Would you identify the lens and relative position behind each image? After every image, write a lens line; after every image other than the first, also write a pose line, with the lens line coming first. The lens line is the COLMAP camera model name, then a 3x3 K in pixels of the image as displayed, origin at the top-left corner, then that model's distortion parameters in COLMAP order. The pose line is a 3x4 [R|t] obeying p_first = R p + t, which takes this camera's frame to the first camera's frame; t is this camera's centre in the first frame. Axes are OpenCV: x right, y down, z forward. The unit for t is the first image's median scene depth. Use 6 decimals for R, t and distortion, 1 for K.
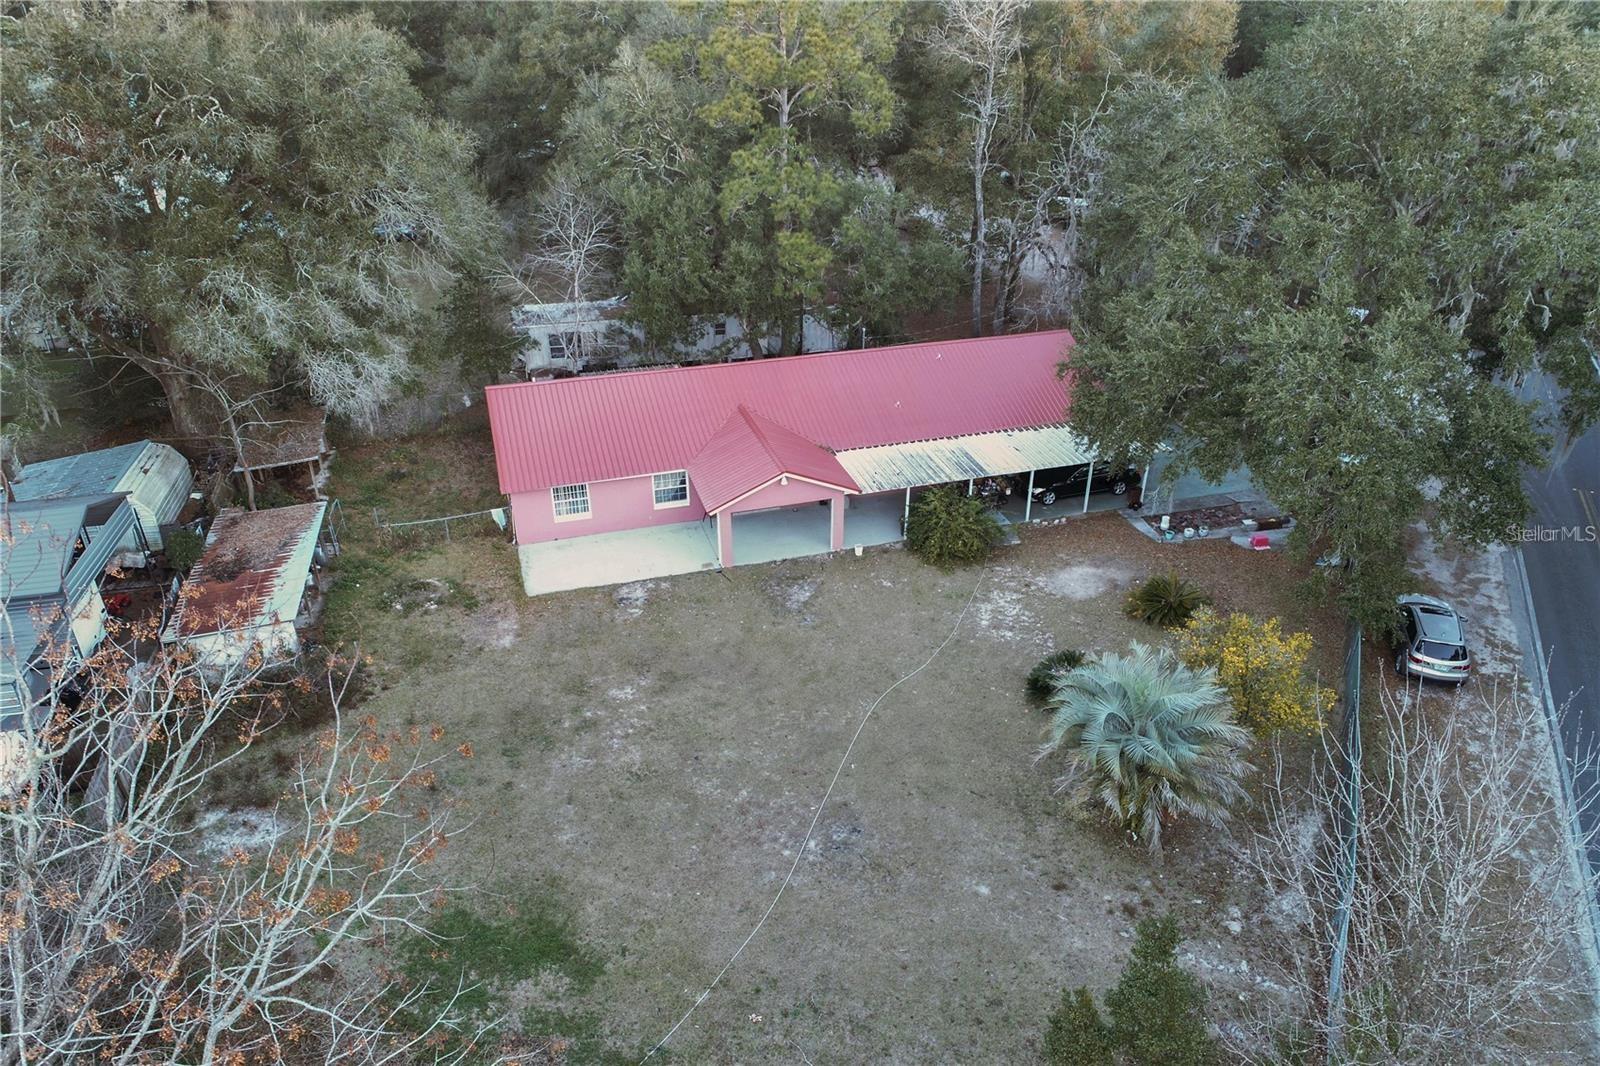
lens RADIAL K [[1071.1, 0, 797.1], [0, 1071.1, 540.7], [0, 0, 1]] dist [-0.001222, 0.000906]
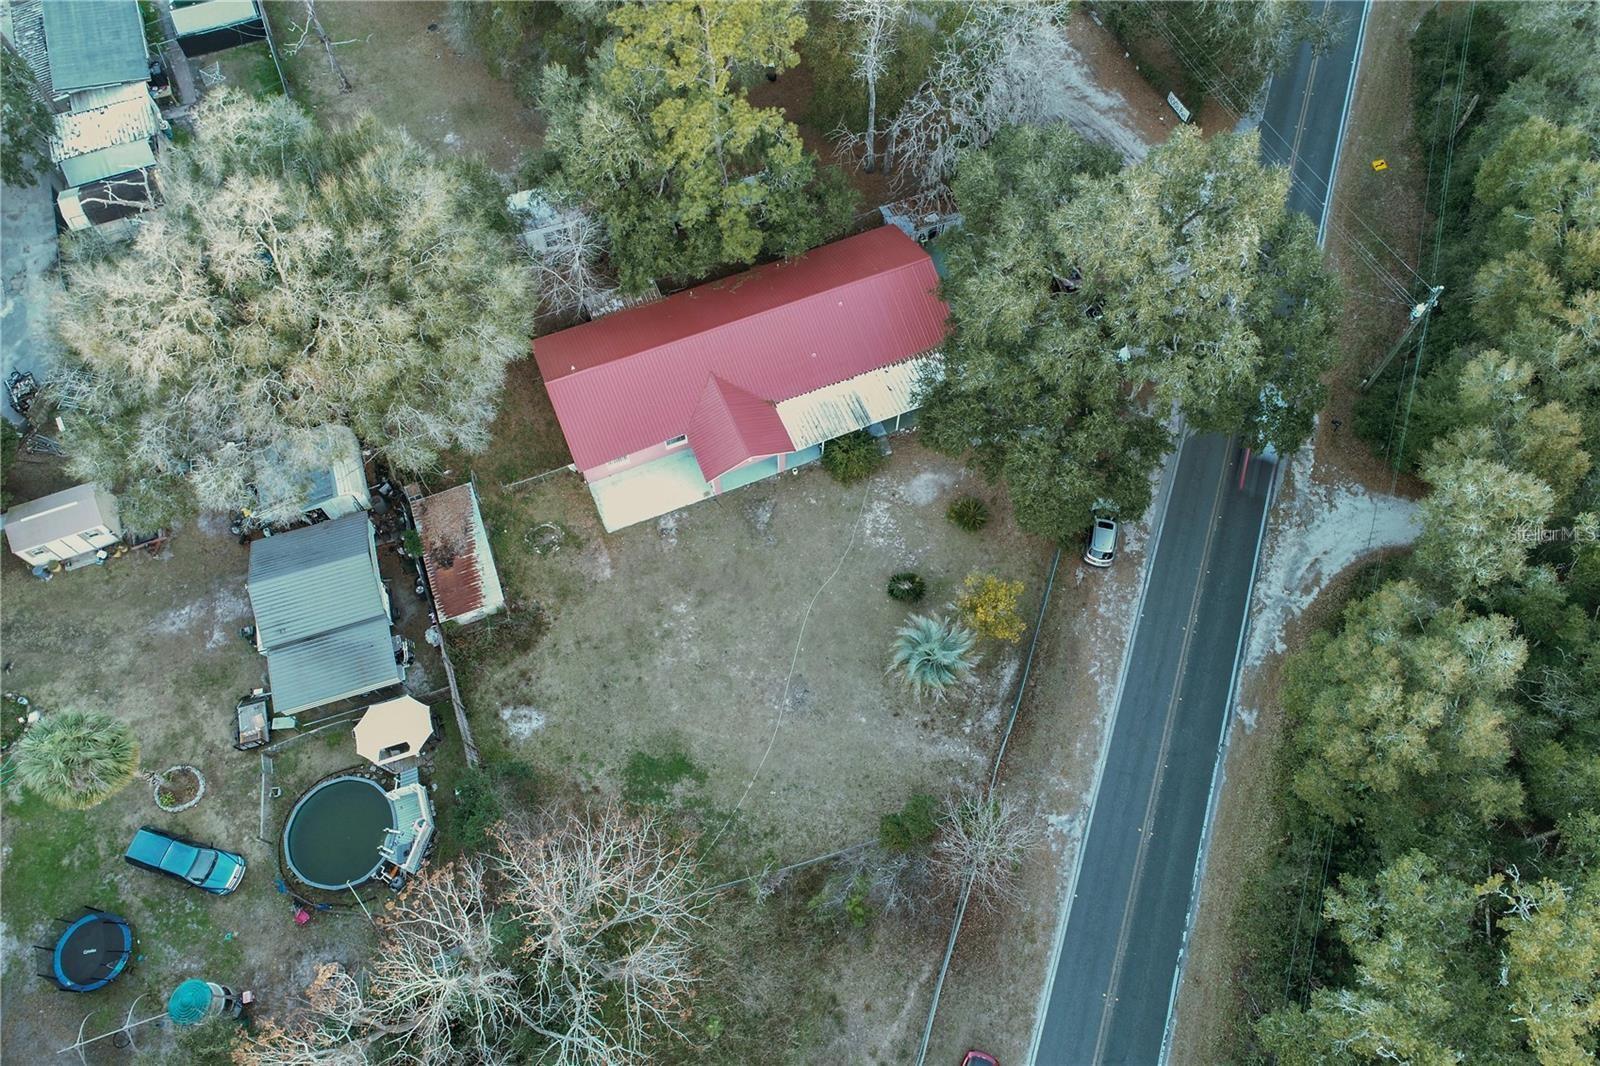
lens RADIAL K [[1071.1, 0, 796.0], [0, 1071.1, 542.6], [0, 0, 1]] dist [-0.001222, 0.000906]
pose [[0.994893, -0.090177, 0.045341, -0.027814], [0.047977, 0.817726, 0.573605, -0.900984], [-0.088802, -0.568500, 0.817876, -0.449564]]
